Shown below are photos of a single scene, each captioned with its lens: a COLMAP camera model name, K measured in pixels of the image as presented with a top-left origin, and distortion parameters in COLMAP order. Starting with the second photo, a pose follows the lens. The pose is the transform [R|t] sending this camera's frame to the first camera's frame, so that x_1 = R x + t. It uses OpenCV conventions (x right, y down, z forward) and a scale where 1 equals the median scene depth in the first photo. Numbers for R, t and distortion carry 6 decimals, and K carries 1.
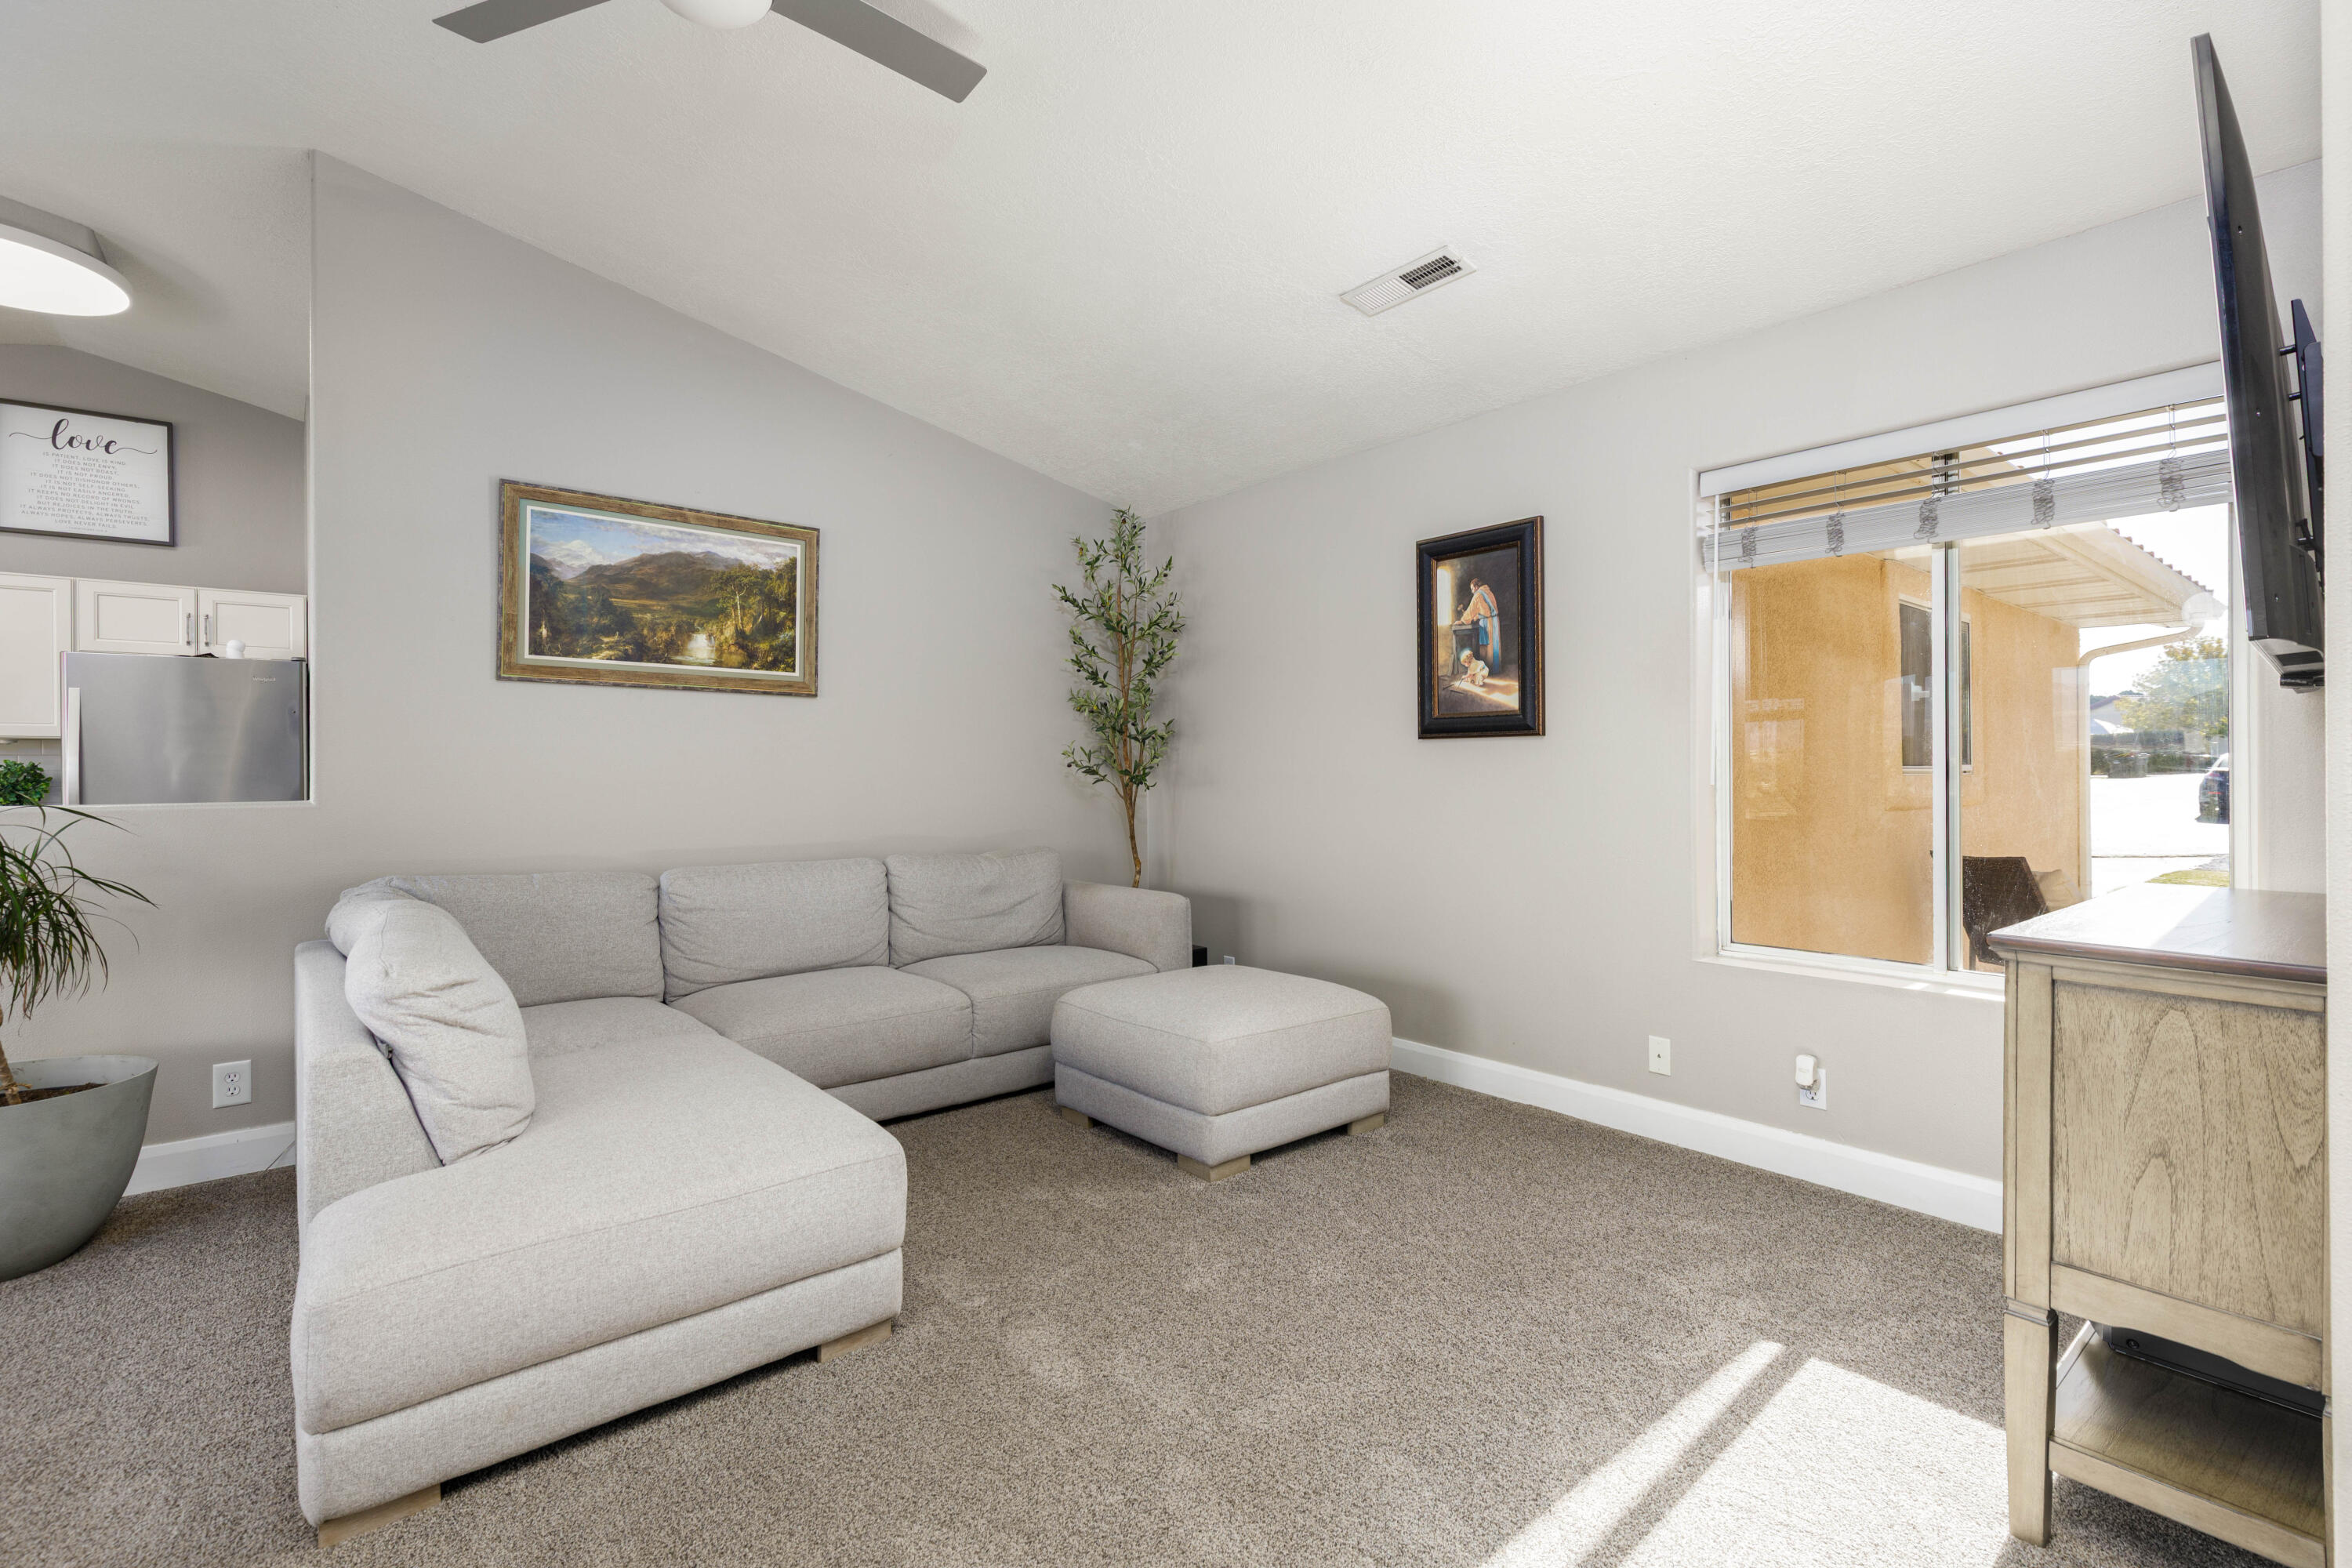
lens RADIAL K [[1057.4, 0, 1183.8], [0, 1057.4, 769.7], [0, 0, 1]] dist [-0.001219, 0.001403]
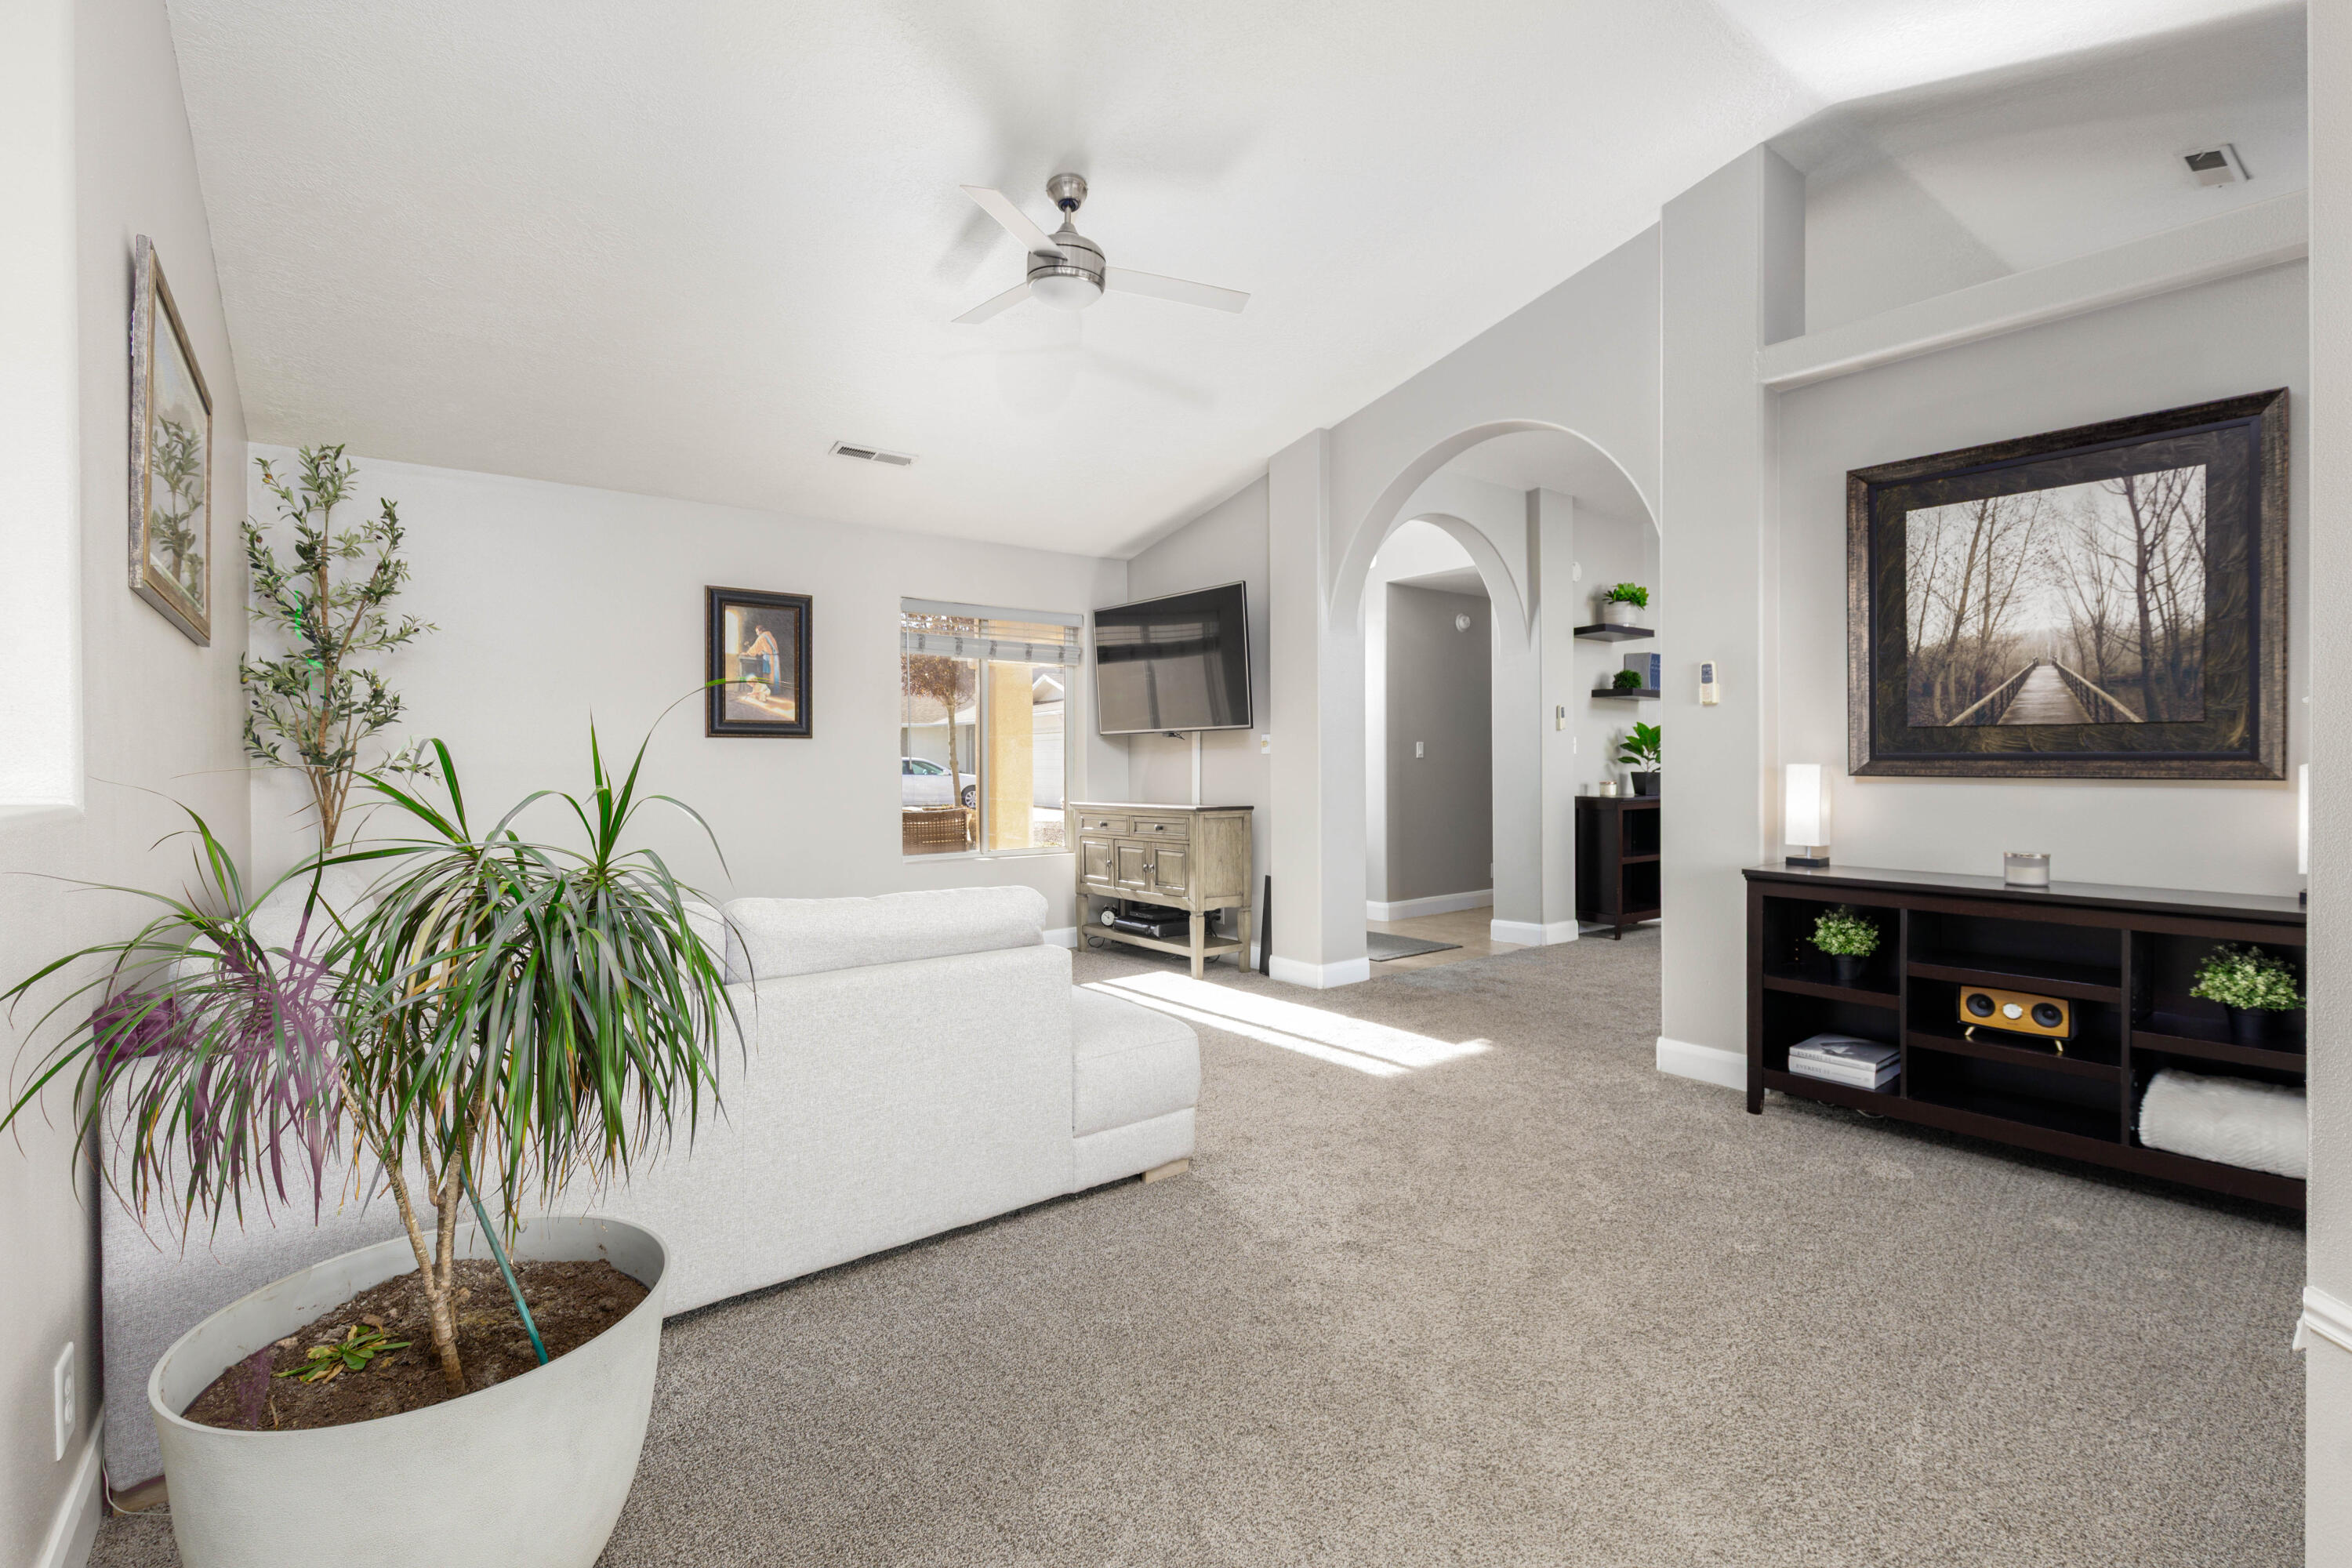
lens RADIAL K [[1057.4, 0, 1187.2], [0, 1057.4, 773.9], [0, 0, 1]] dist [-0.001219, 0.001403]
pose [[0.015795, 0.000356, 0.999875, -1.123791], [0.001427, 0.999999, -0.000379, 0.019266], [-0.999874, 0.001432, 0.015794, 0.406404]]
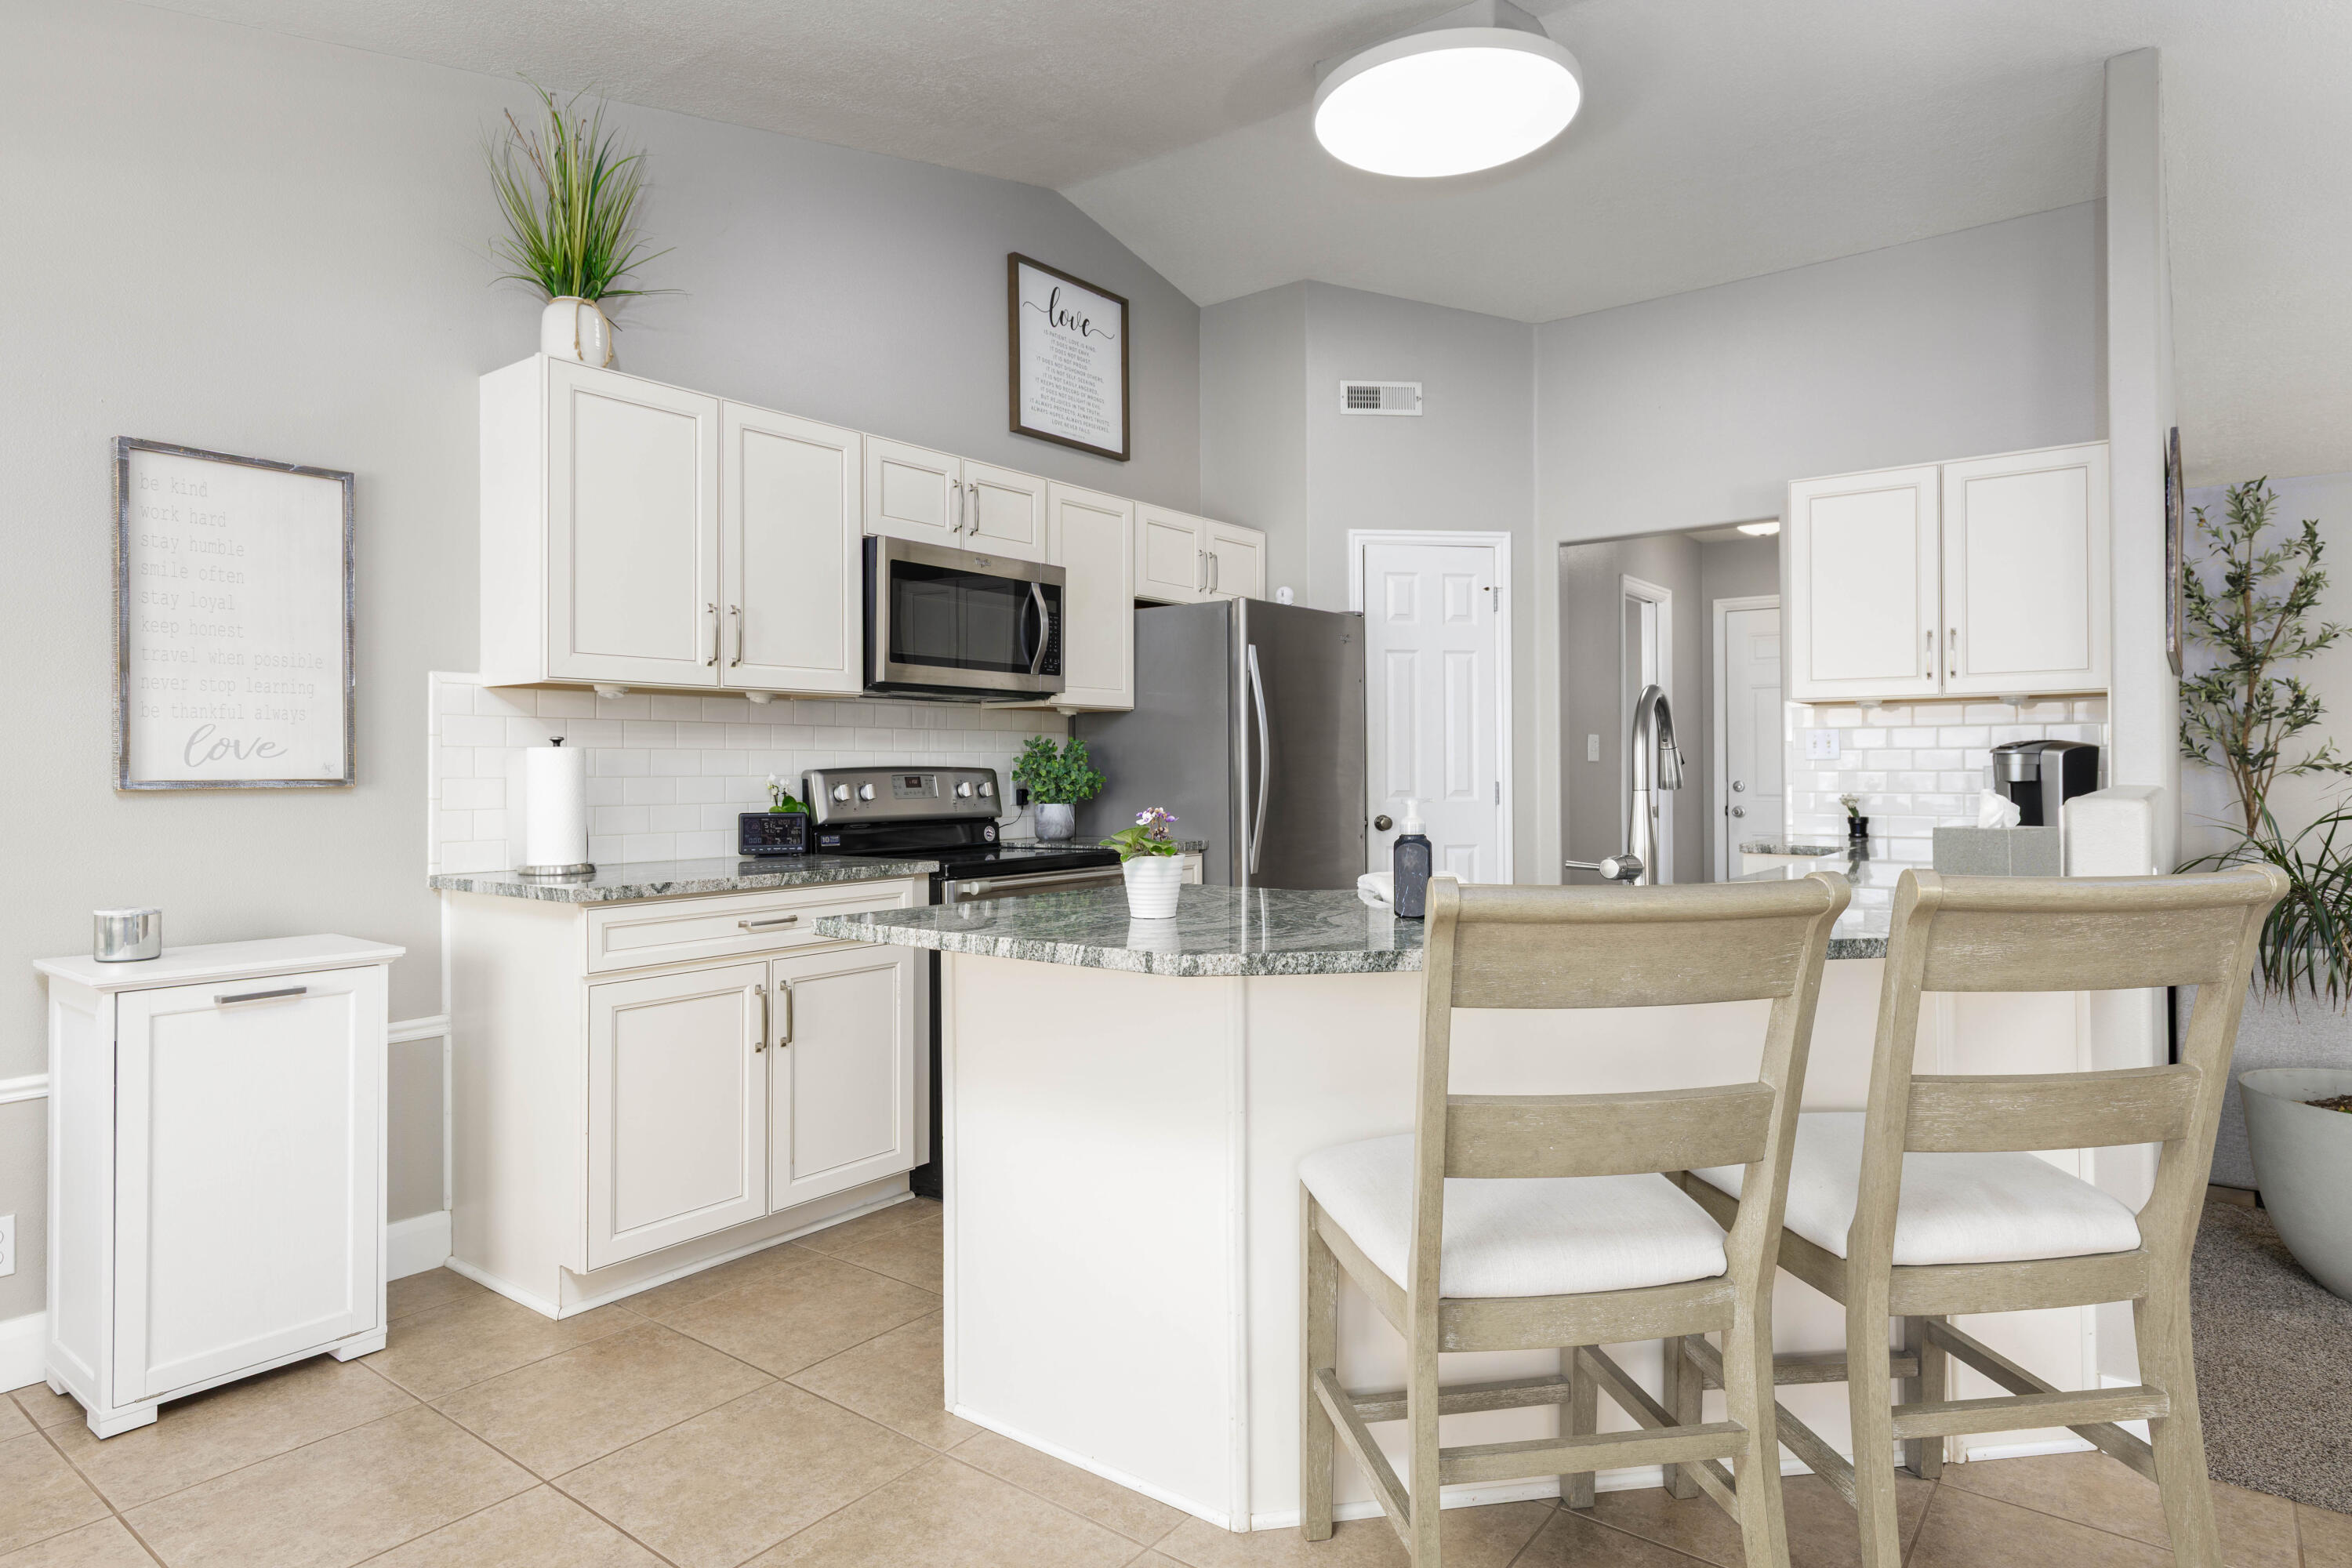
lens RADIAL K [[1317.7, 0, 1185.3], [0, 1317.7, 764.9], [0, 0, 1]] dist [0.003546, -0.000202]
pose [[0.973469, 0.003221, 0.228797, -1.622690], [-0.002218, 0.999987, -0.004642, 0.019405], [-0.228809, 0.004011, 0.973463, 0.087427]]
